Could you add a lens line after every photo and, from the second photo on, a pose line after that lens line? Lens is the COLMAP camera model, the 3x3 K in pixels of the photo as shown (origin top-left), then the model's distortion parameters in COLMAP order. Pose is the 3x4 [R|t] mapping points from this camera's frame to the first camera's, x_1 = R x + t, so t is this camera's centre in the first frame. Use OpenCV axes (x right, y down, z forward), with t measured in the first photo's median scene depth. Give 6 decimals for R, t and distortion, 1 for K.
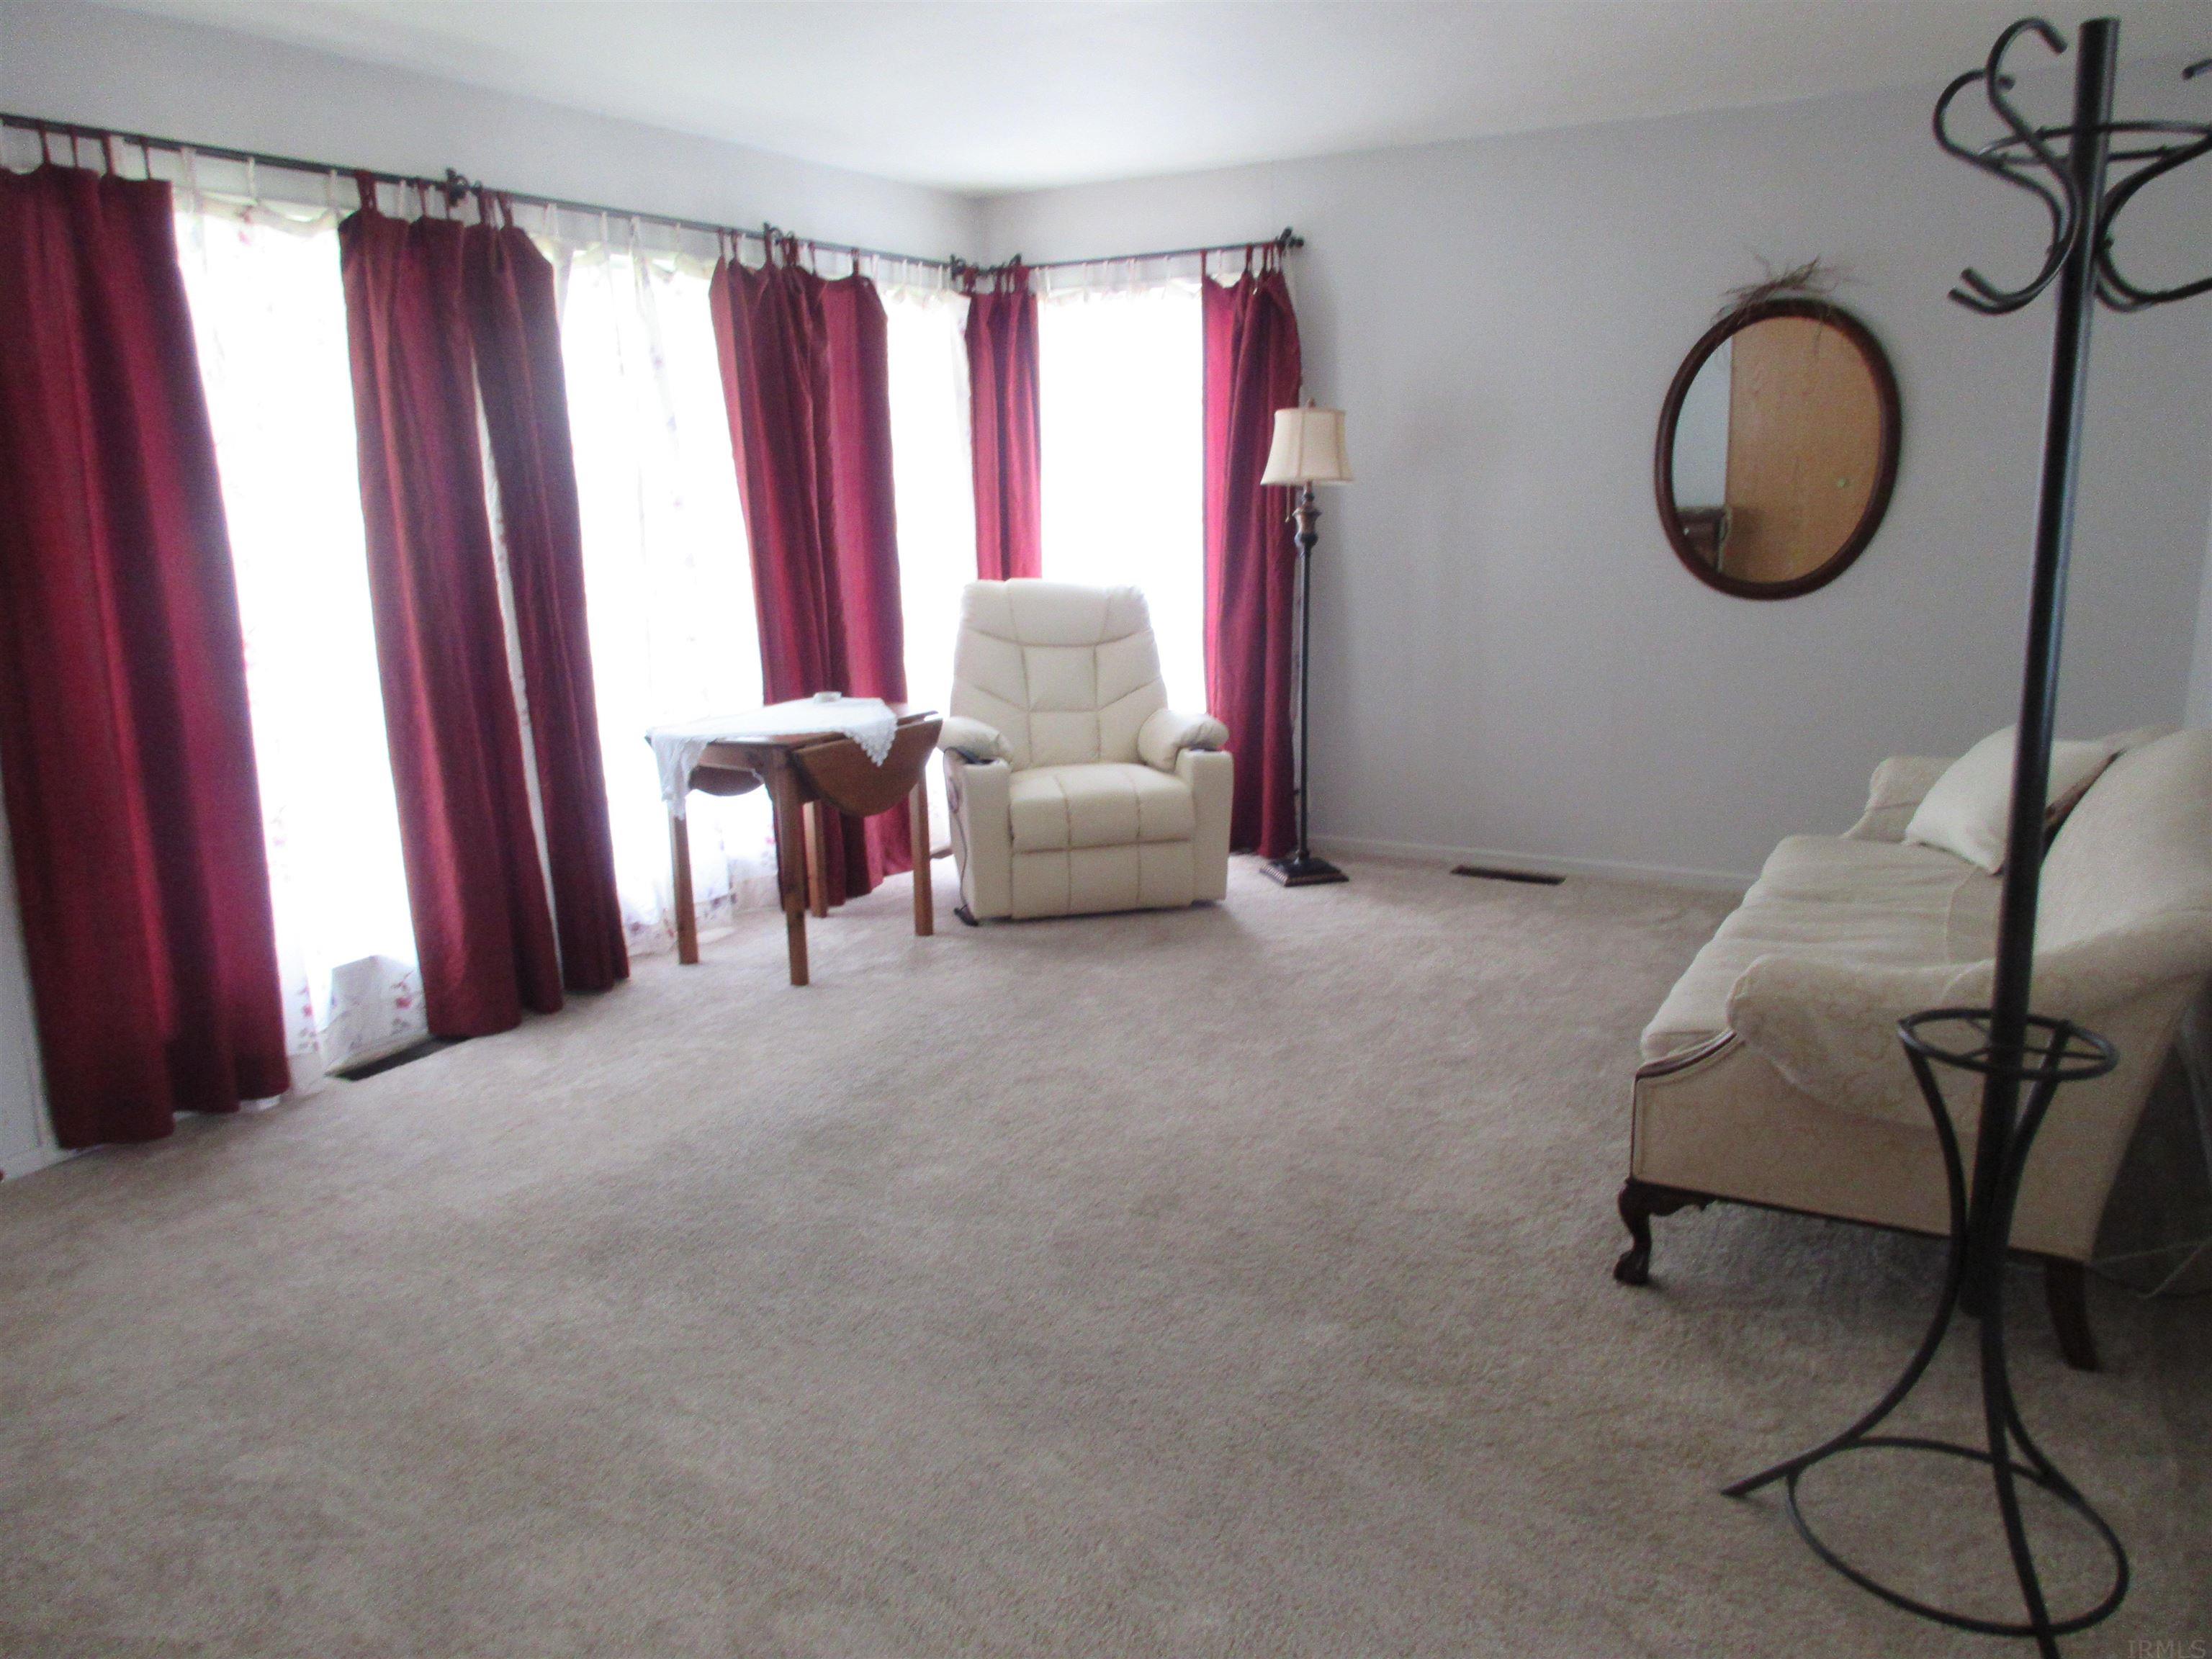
lens RADIAL K [[1666.5, 0, 1107.8], [0, 1666.5, 830.7], [0, 0, 1]] dist [0.027105, -0.005405]
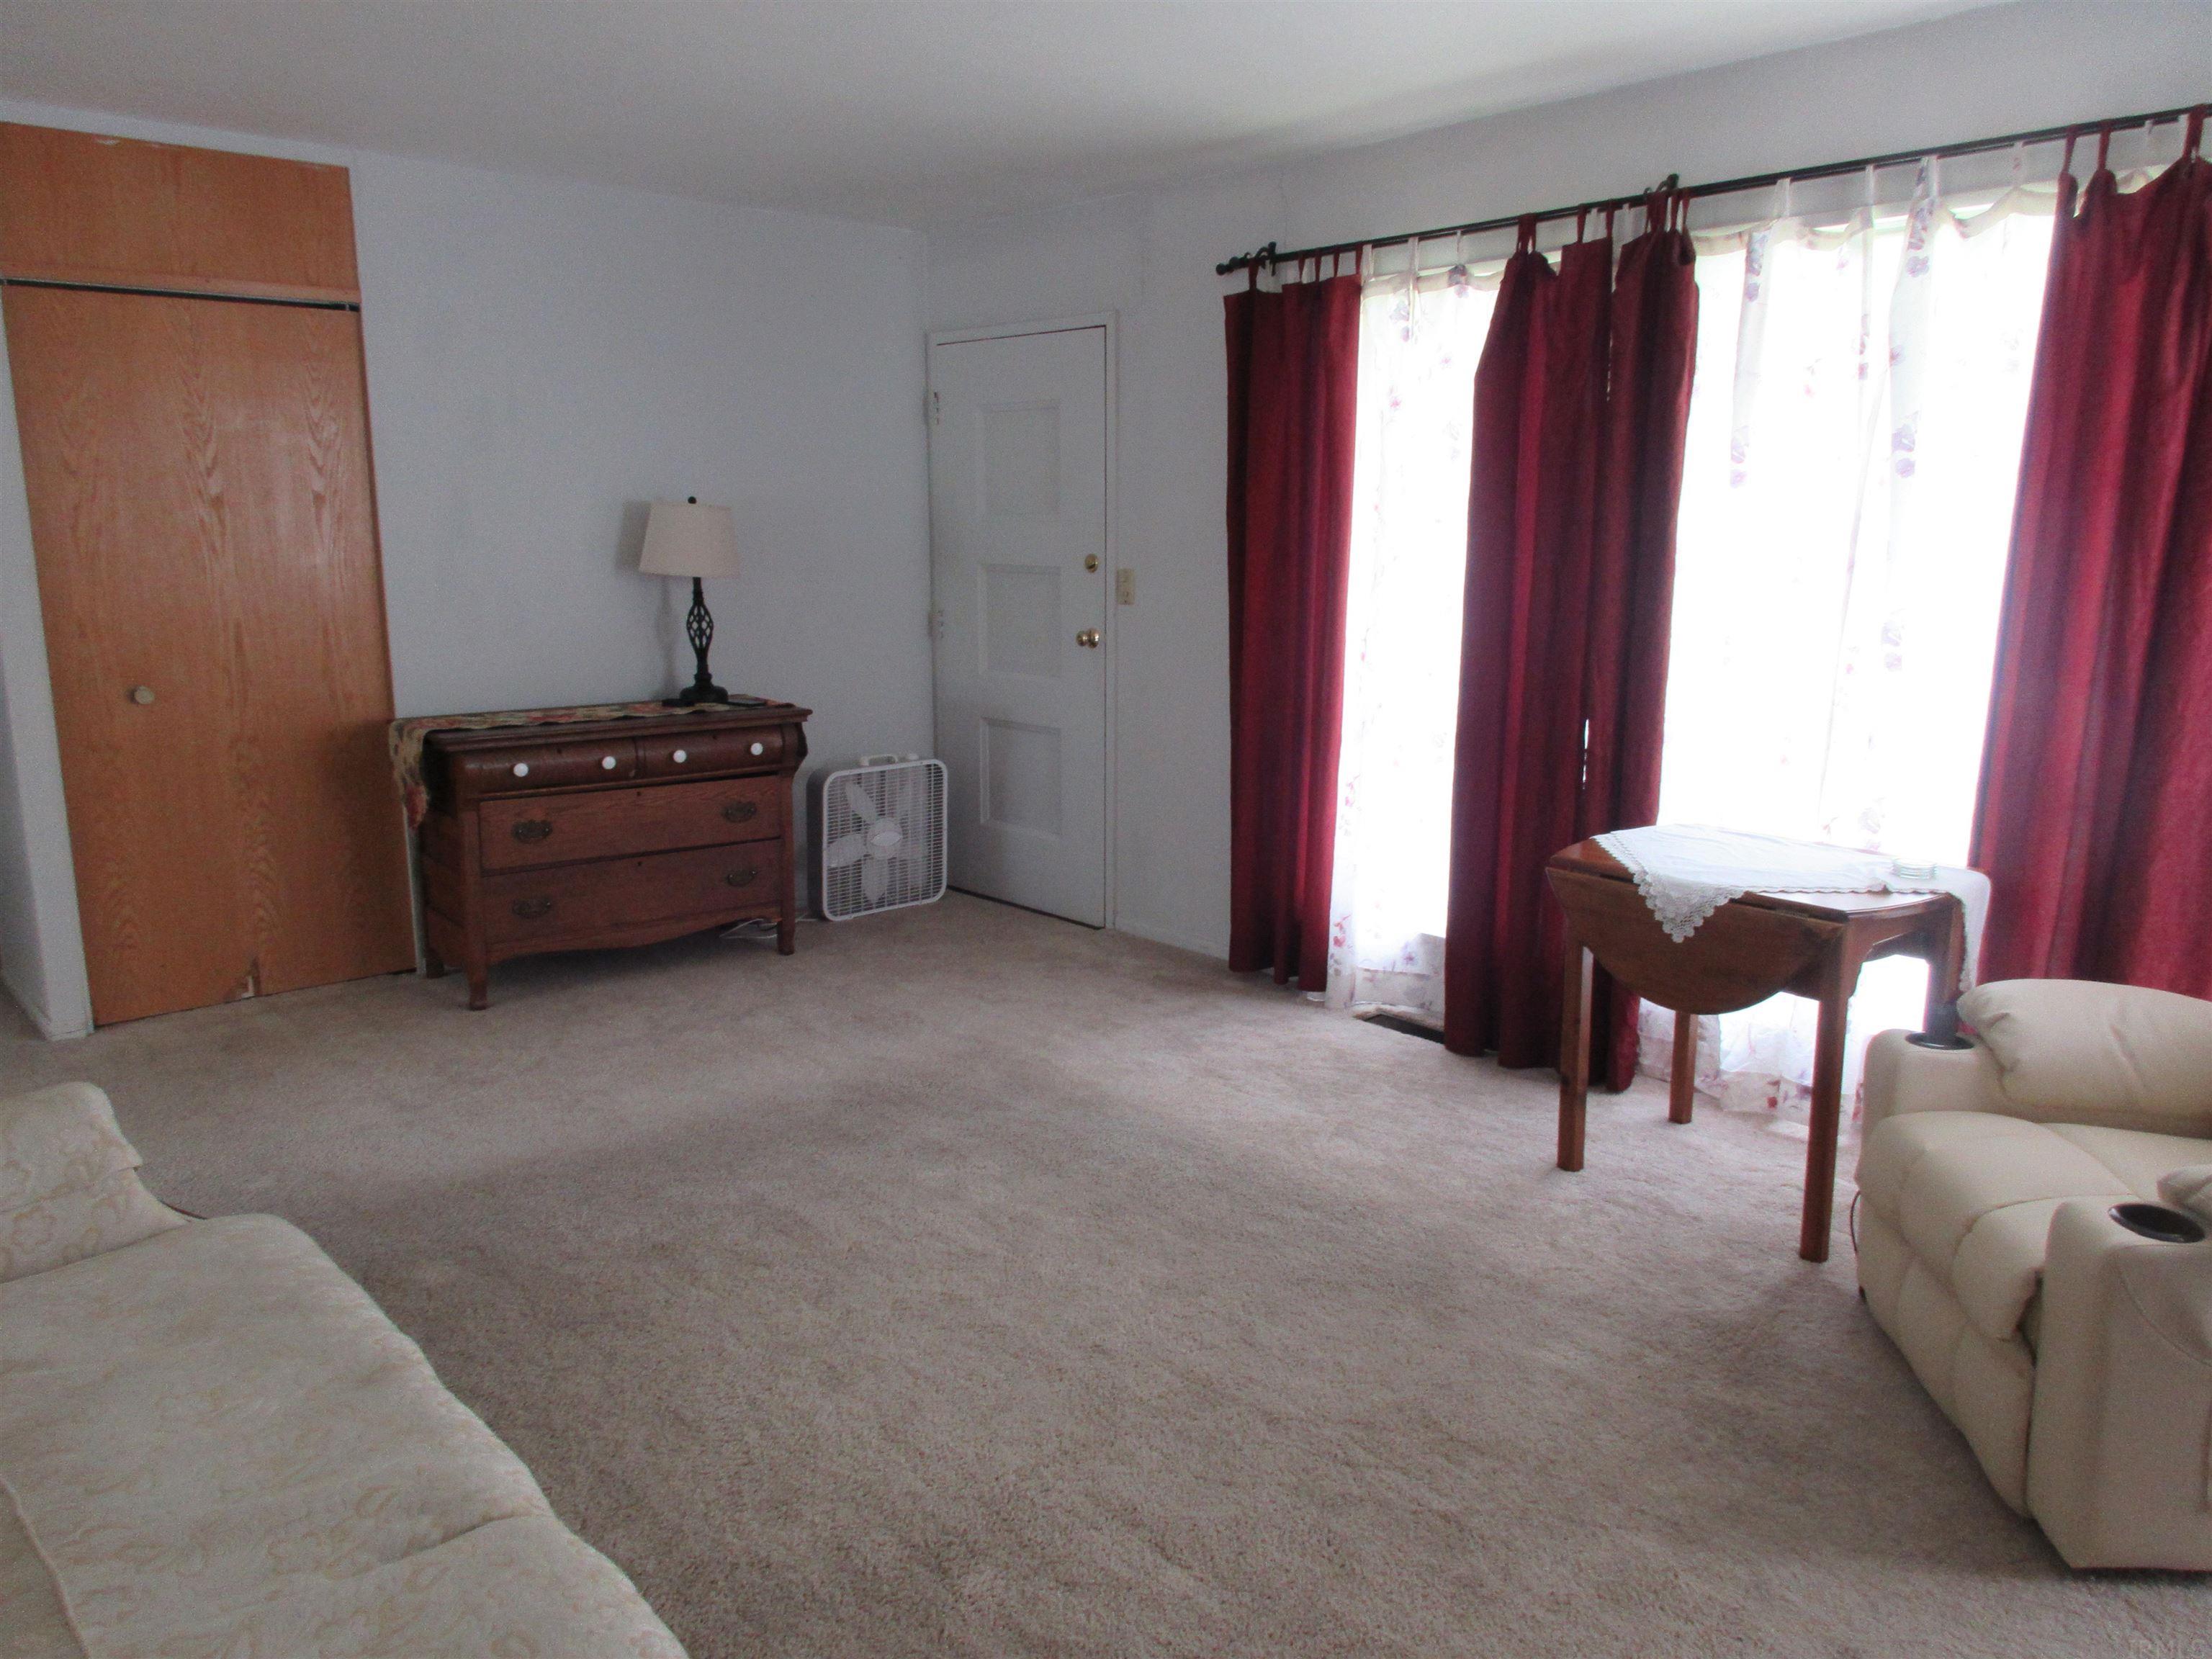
lens RADIAL K [[1666.5, 0, 1105.9], [0, 1666.5, 836.0], [0, 0, 1]] dist [0.027105, -0.005405]
pose [[-0.333535, 0.207853, -0.919539, 0.620126], [-0.194201, 0.939324, 0.282766, -0.251123], [0.922519, 0.272888, -0.272932, 1.050705]]
